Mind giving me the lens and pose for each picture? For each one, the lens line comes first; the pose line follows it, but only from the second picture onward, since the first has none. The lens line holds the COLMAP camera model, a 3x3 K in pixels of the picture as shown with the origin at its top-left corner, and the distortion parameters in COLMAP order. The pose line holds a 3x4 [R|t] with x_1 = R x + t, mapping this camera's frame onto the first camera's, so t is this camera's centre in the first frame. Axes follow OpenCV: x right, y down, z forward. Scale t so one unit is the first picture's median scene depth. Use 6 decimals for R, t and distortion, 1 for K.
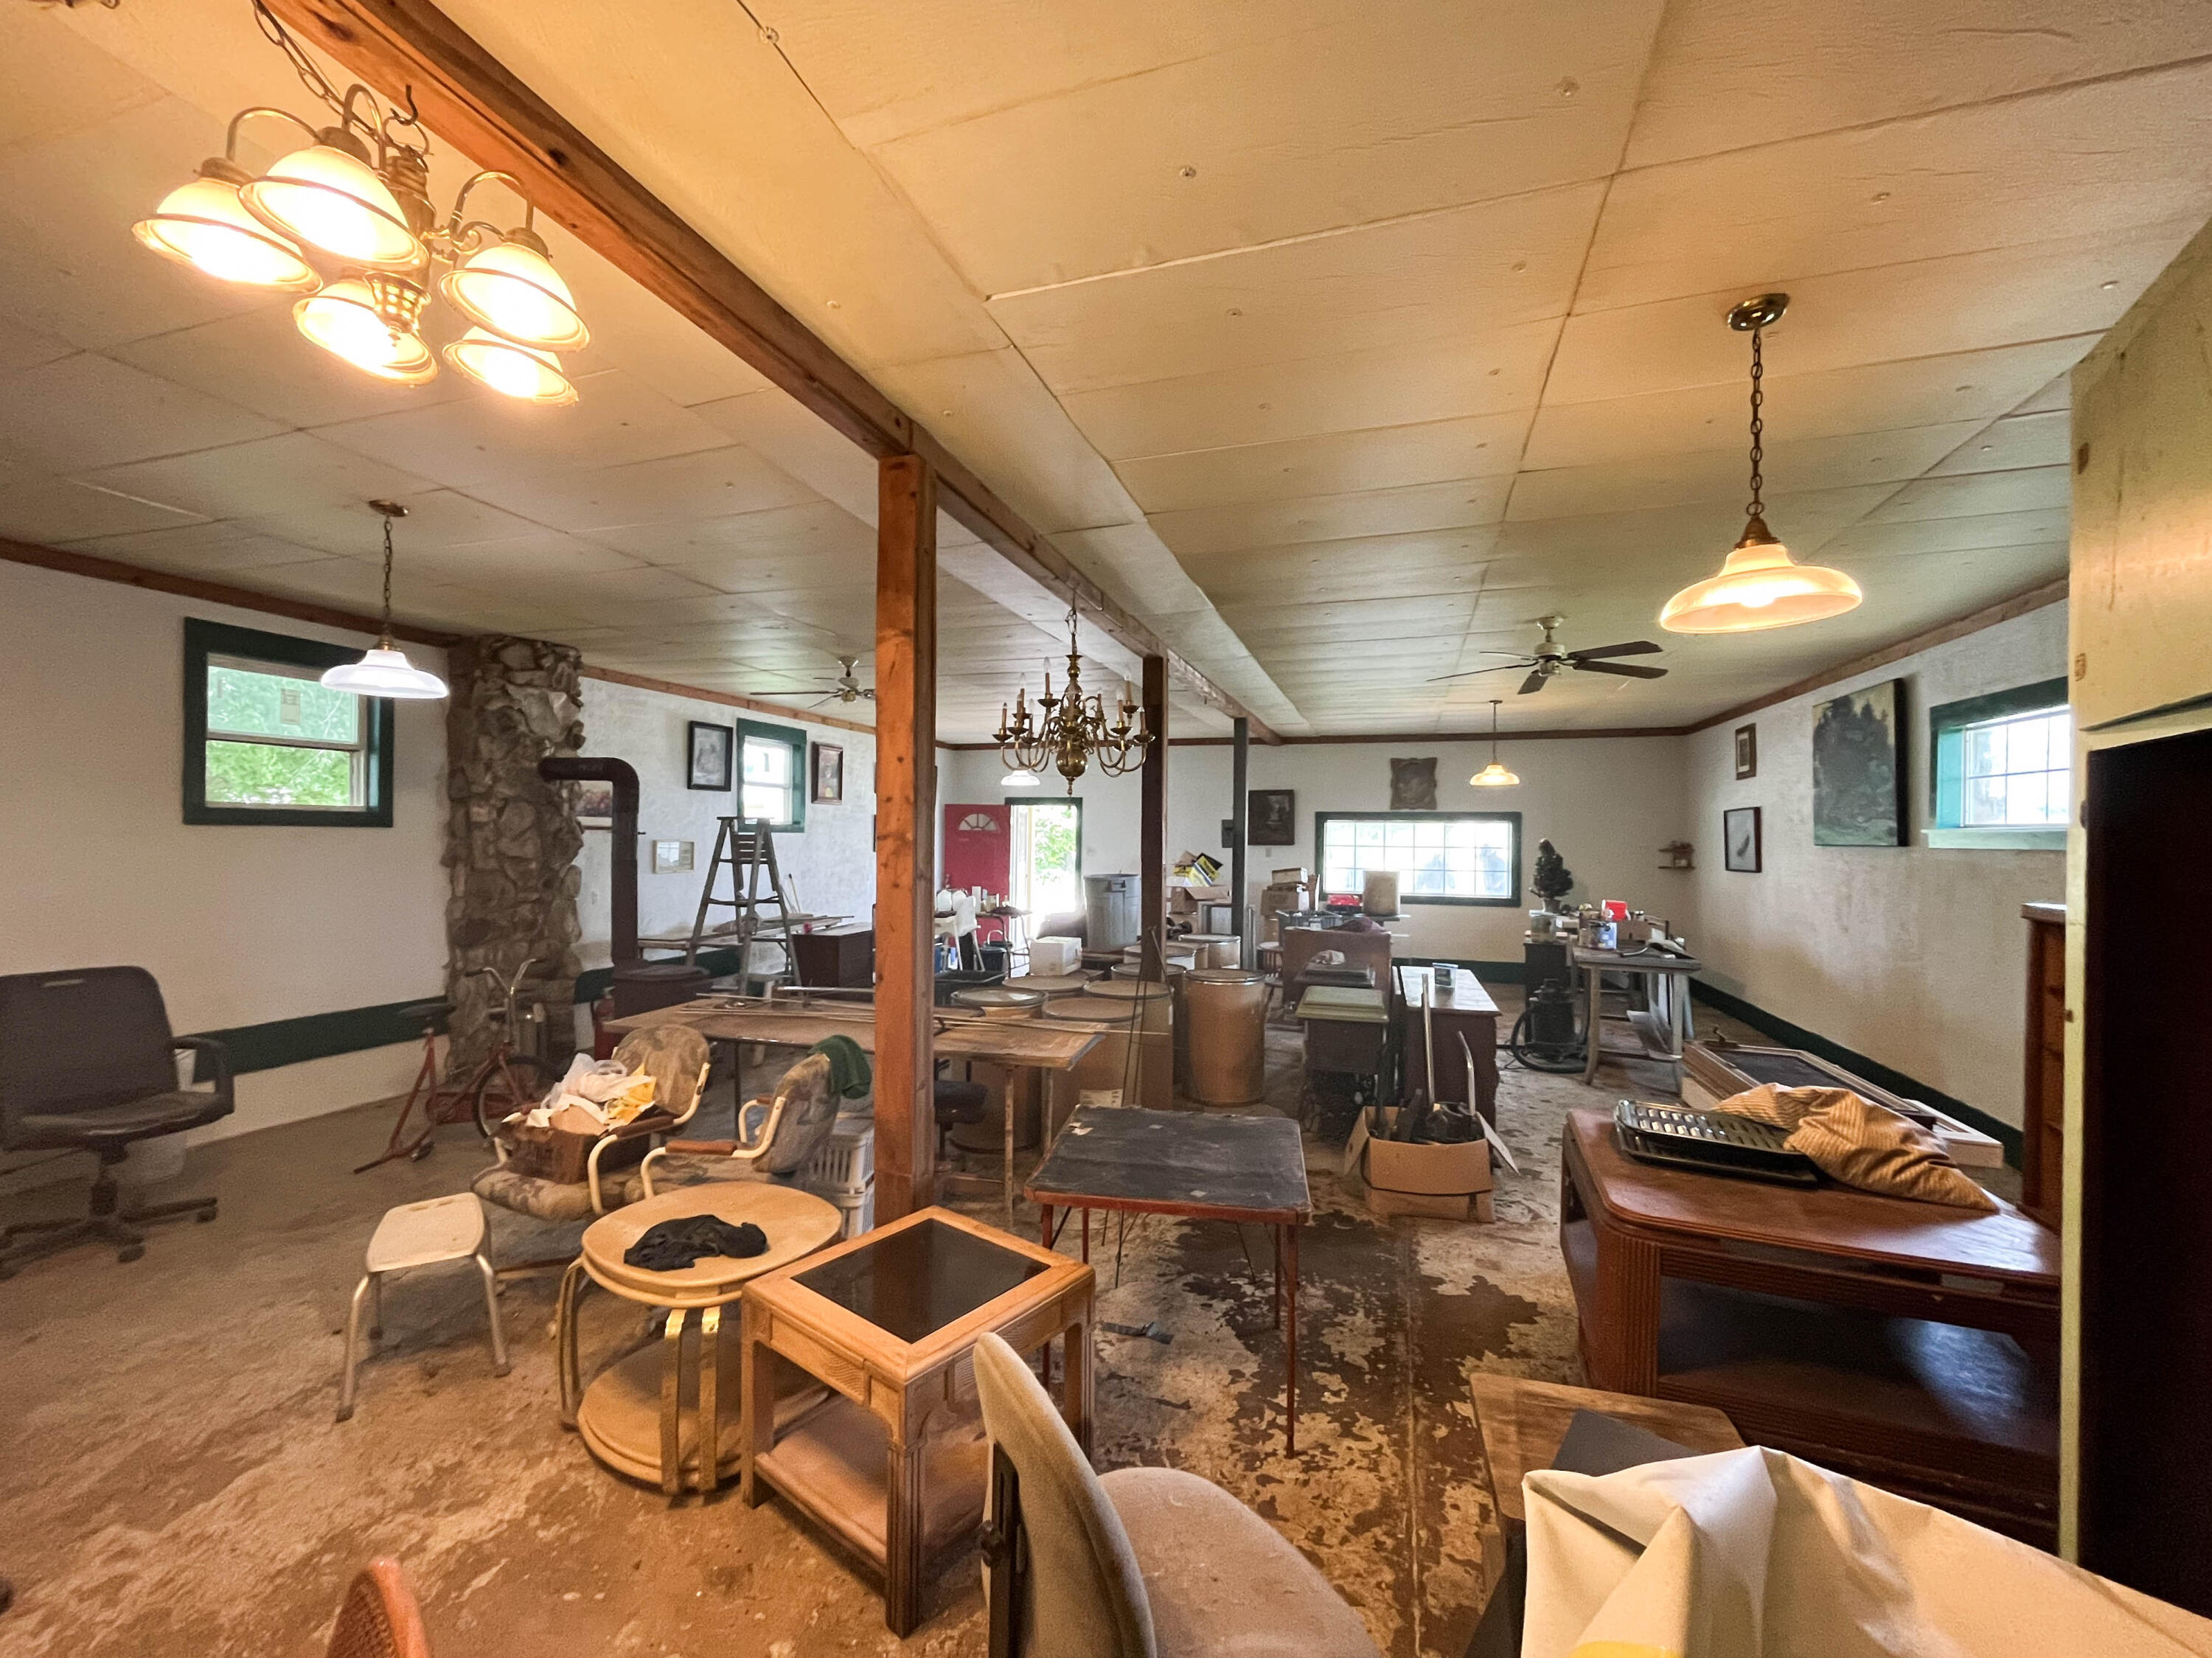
lens RADIAL K [[893.4, 0, 1060.5], [0, 893.4, 834.9], [0, 0, 1]] dist [-0.004293, -0.000570]
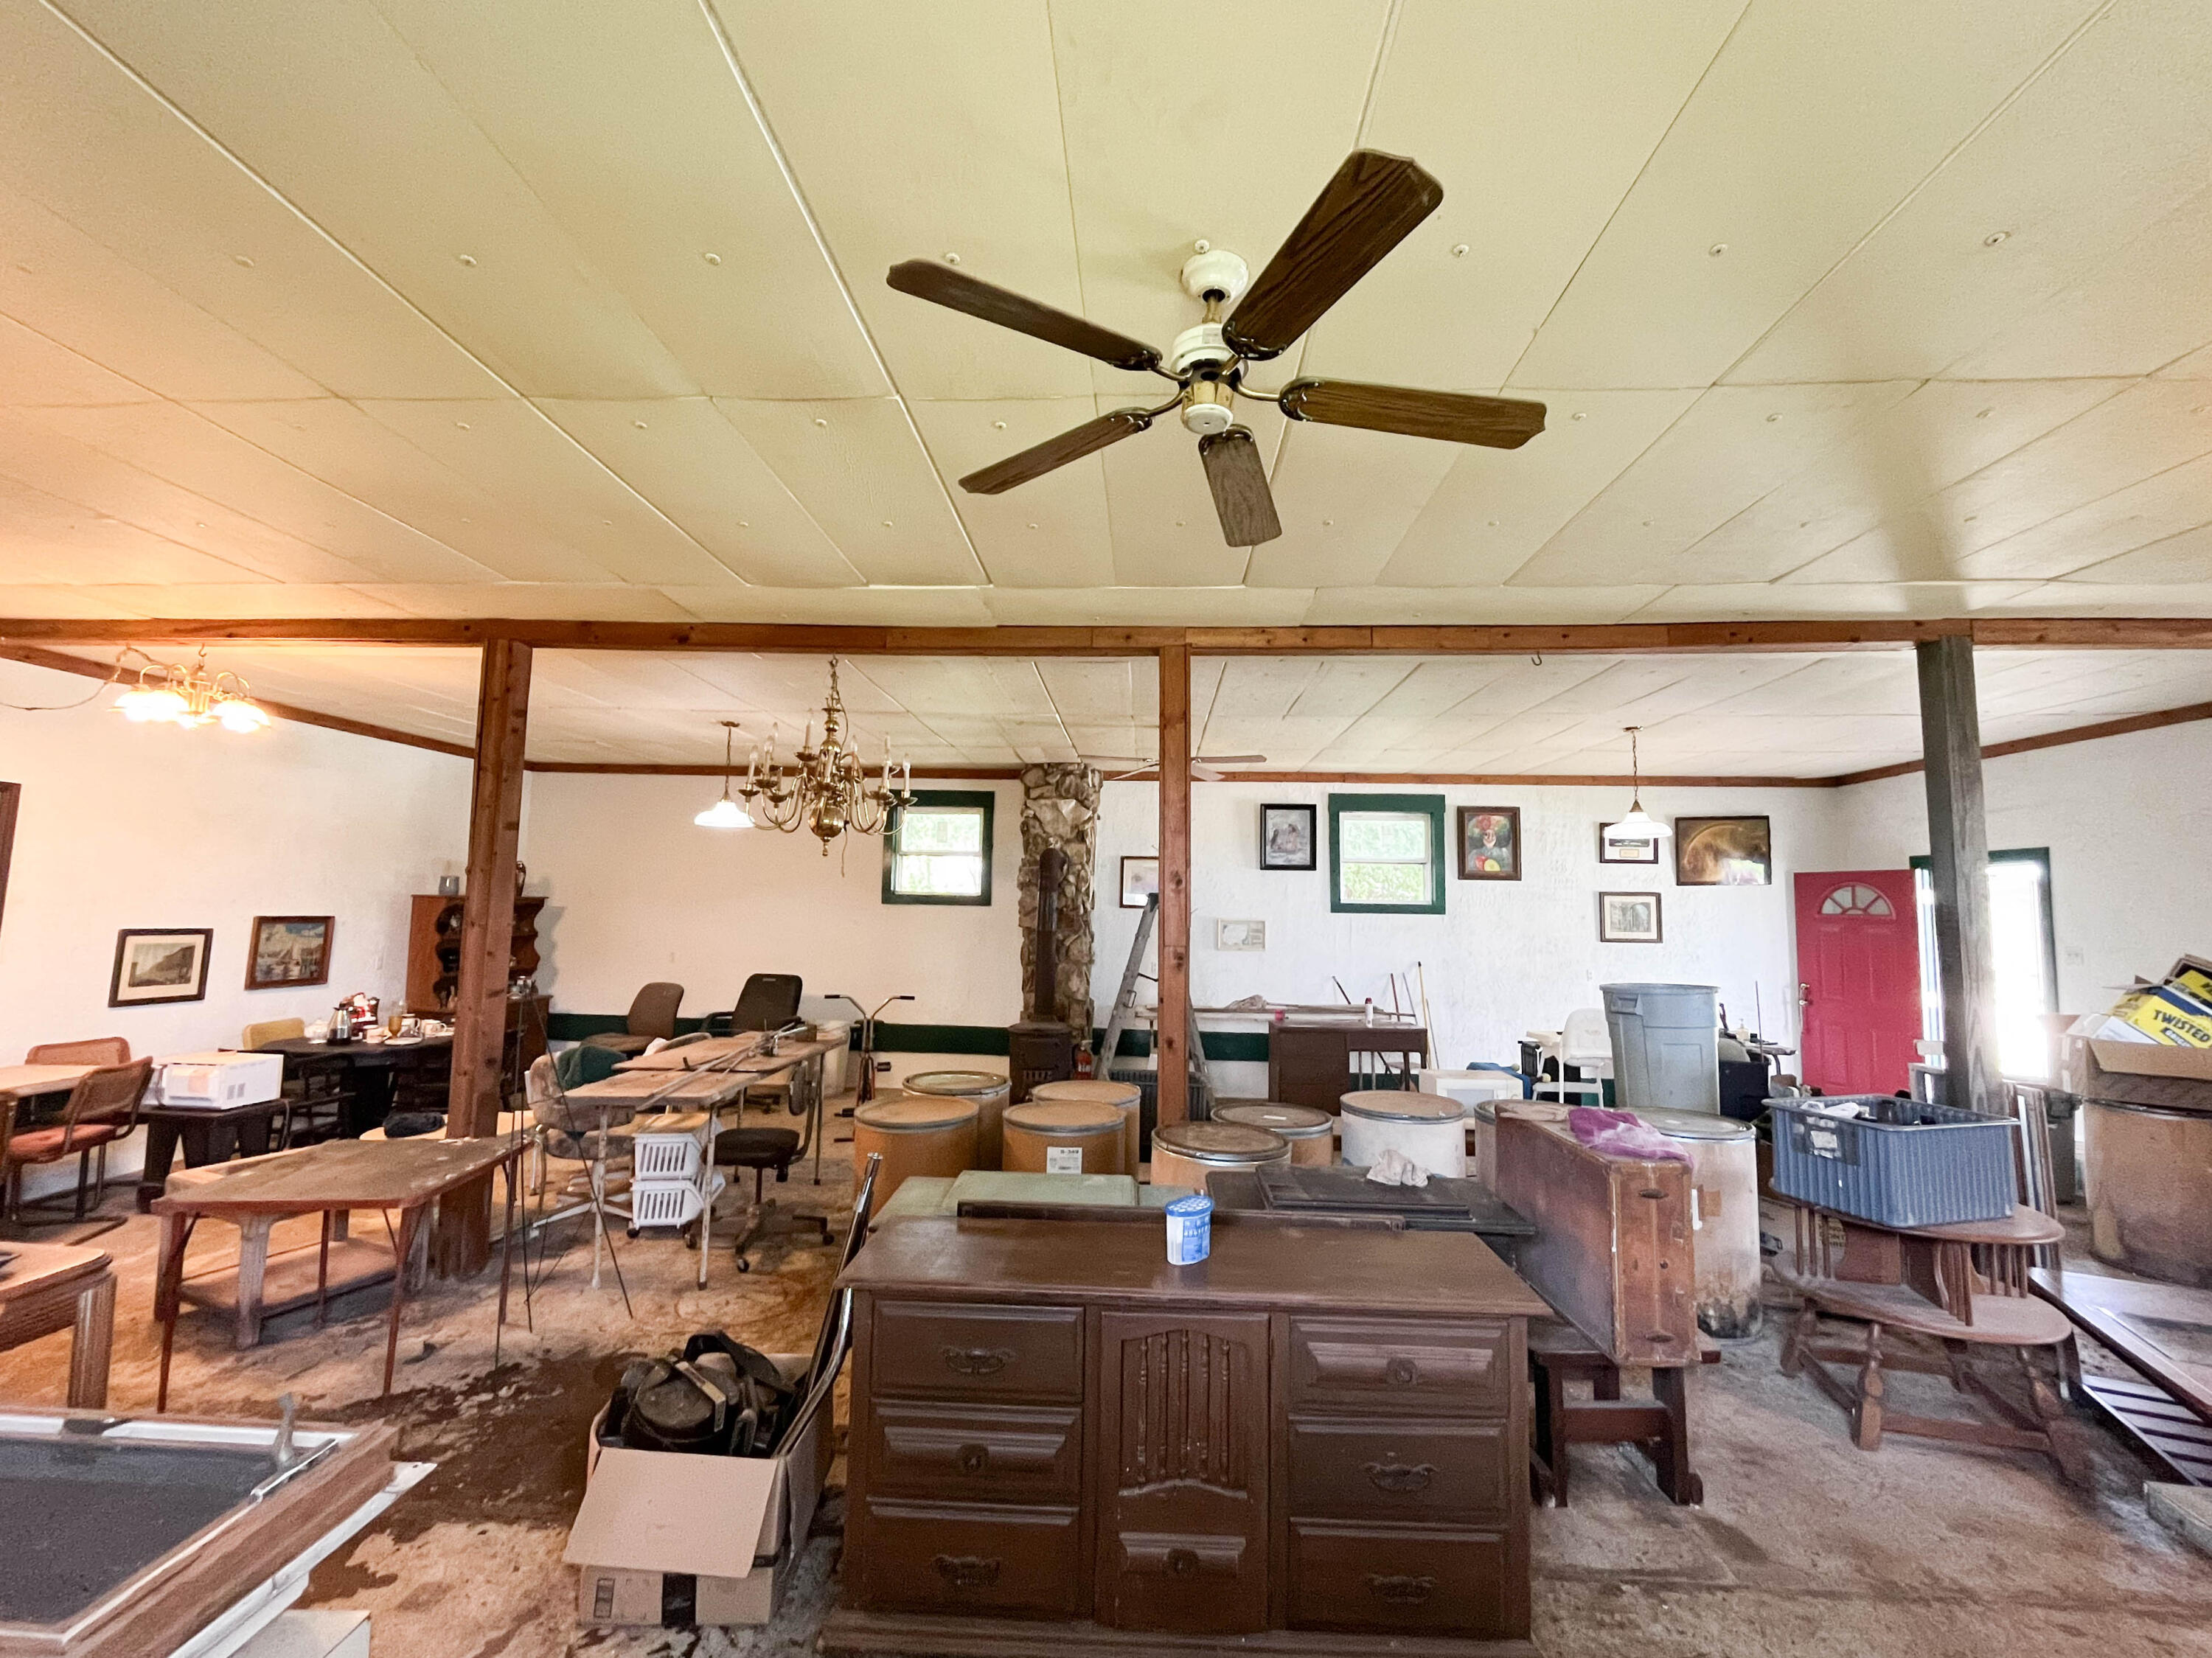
lens RADIAL K [[893.4, 0, 1100.7], [0, 893.4, 826.3], [0, 0, 1]] dist [-0.004293, -0.000570]
pose [[0.304613, -0.099465, -0.947268, 0.657404], [-0.014022, 0.993956, -0.108877, 0.016879], [0.952373, 0.046448, 0.301378, 0.658063]]
